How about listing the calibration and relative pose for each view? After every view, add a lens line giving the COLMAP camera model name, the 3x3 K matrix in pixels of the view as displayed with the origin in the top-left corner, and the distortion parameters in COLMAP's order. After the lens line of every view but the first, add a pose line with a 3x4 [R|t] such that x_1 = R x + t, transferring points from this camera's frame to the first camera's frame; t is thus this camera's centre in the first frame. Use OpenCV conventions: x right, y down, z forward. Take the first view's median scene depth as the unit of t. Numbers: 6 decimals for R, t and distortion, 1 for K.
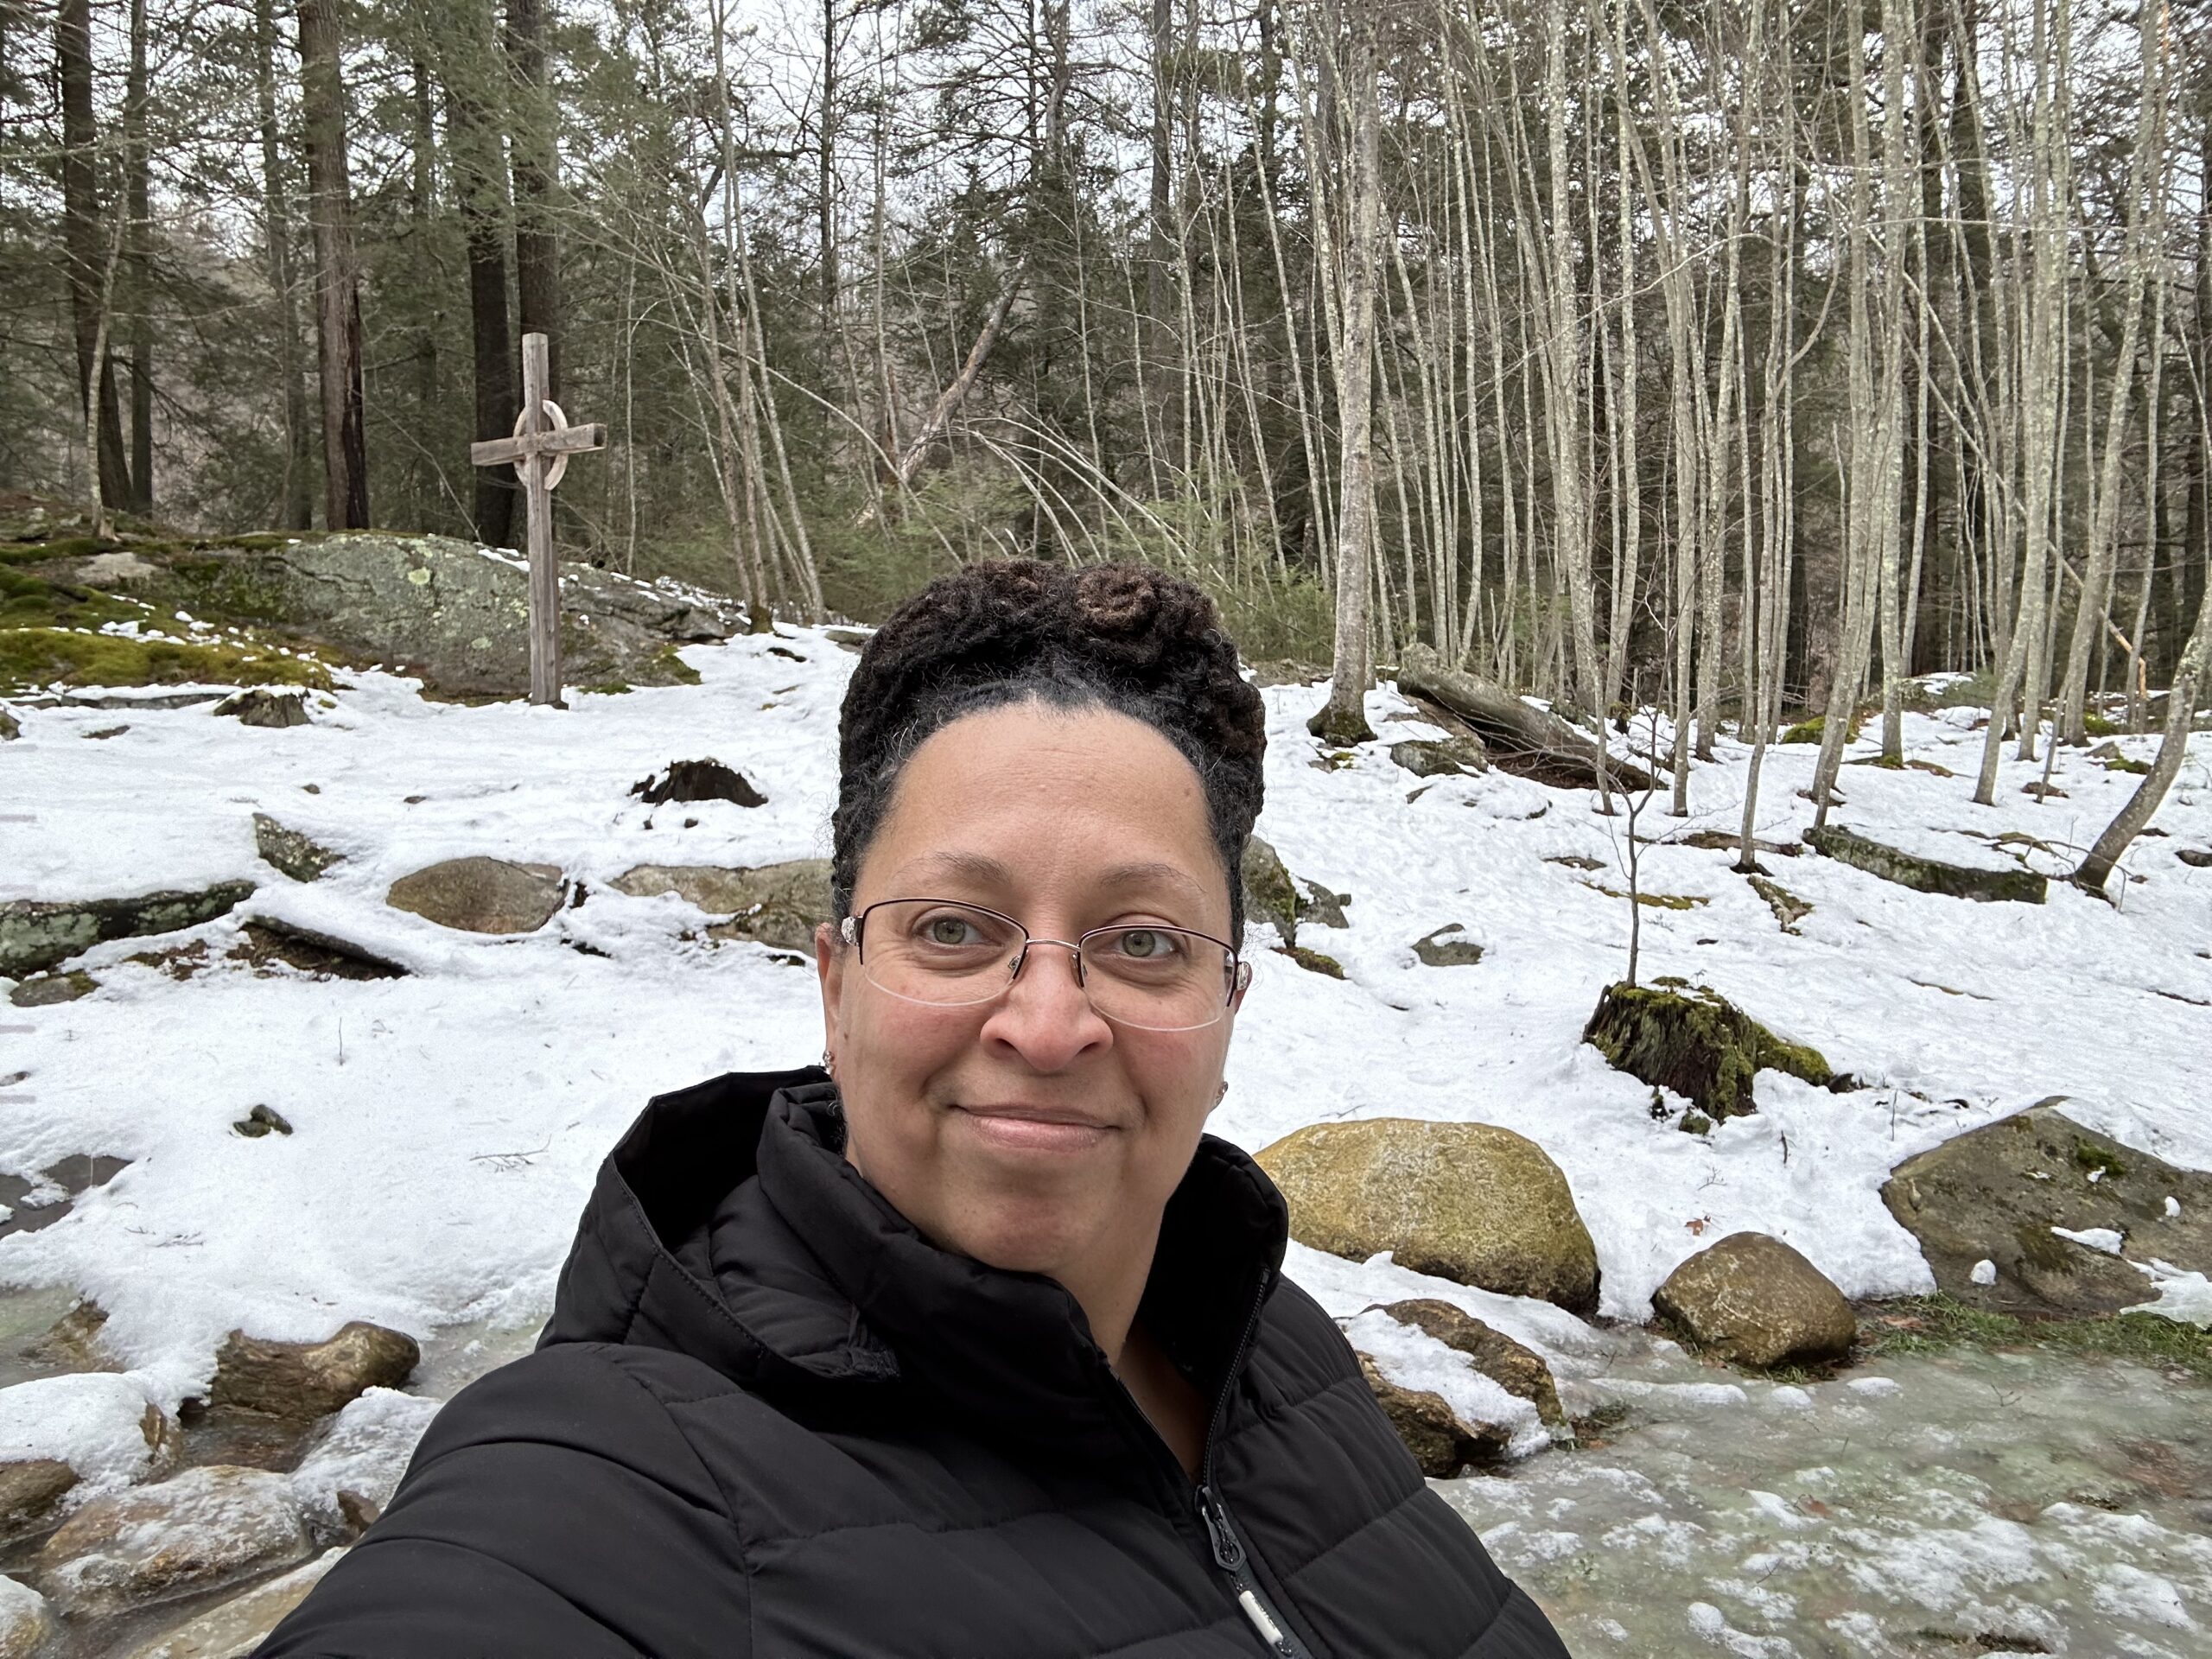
lens RADIAL K [[1501.7, 0, 1106.0], [0, 1501.7, 829.5], [0, 0, 1]] dist [0.124113, -0.179112]
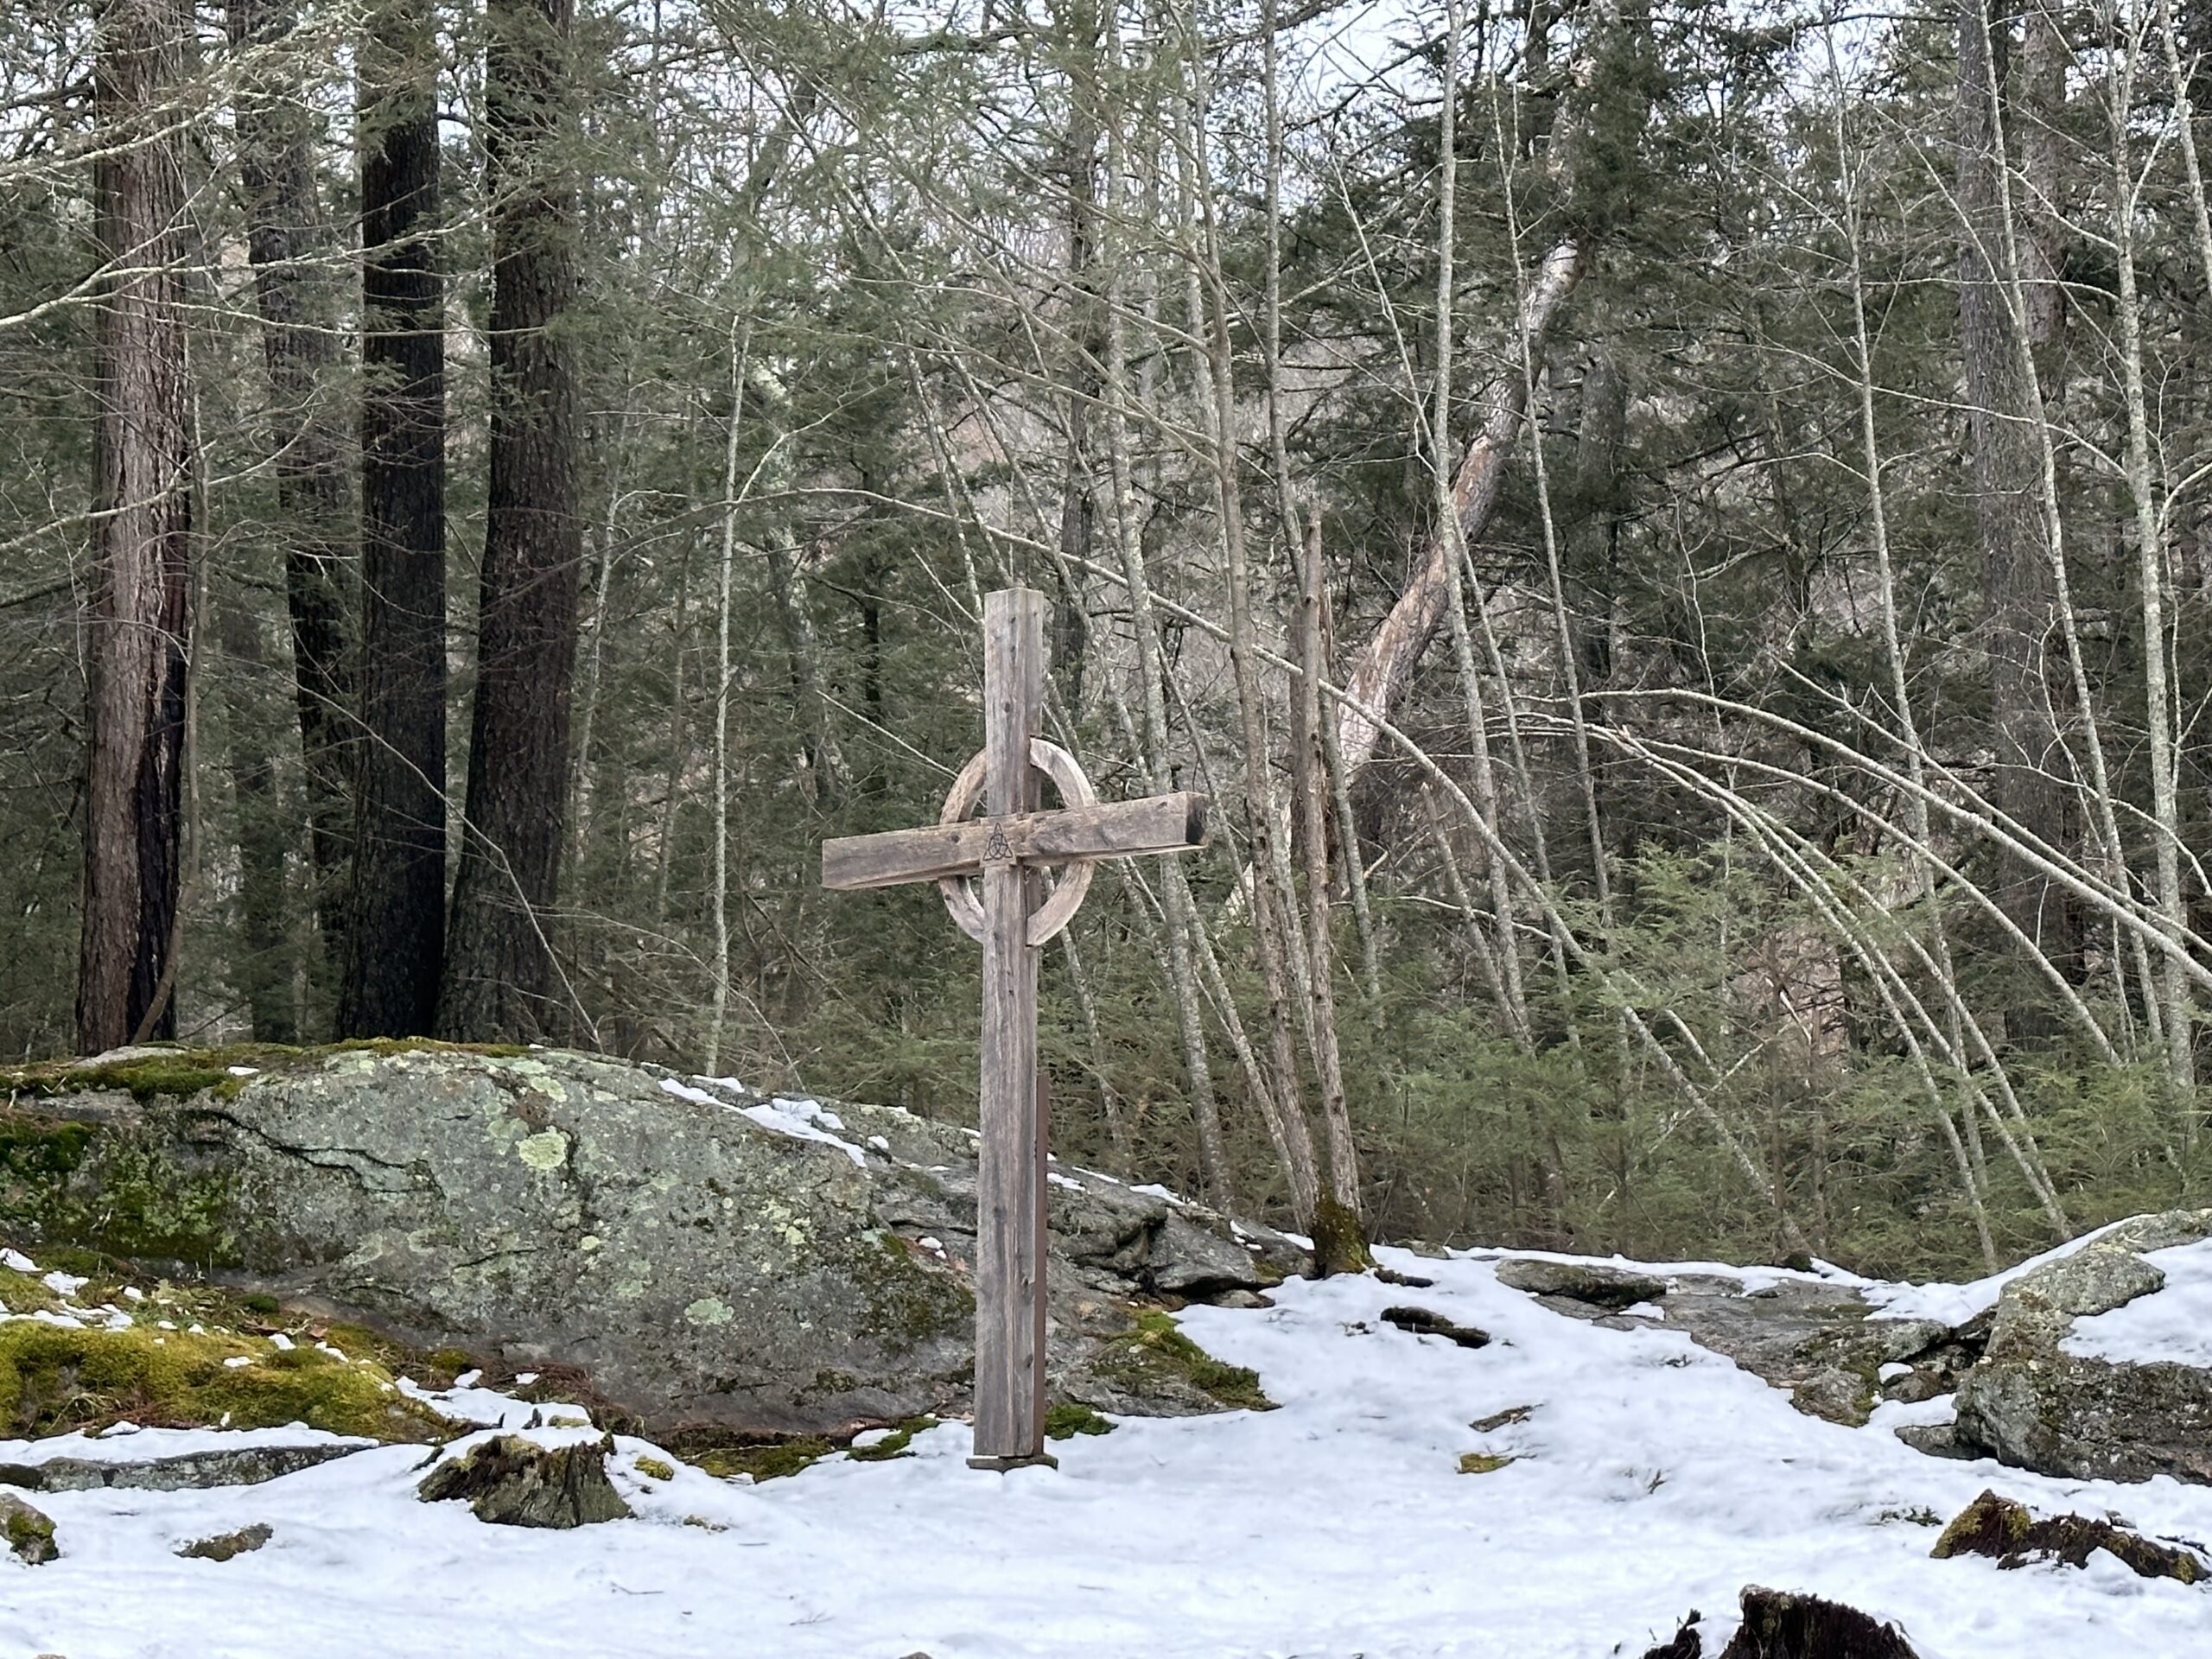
lens RADIAL K [[4410.5, 0, 1106.0], [0, 4410.5, 829.5], [0, 0, 1]] dist [0.162881, -0.122946]
pose [[0.996010, -0.020196, -0.086921, -0.201257], [0.000551, 0.975427, -0.220324, 0.010549], [0.089235, 0.219397, 0.971546, -0.149058]]
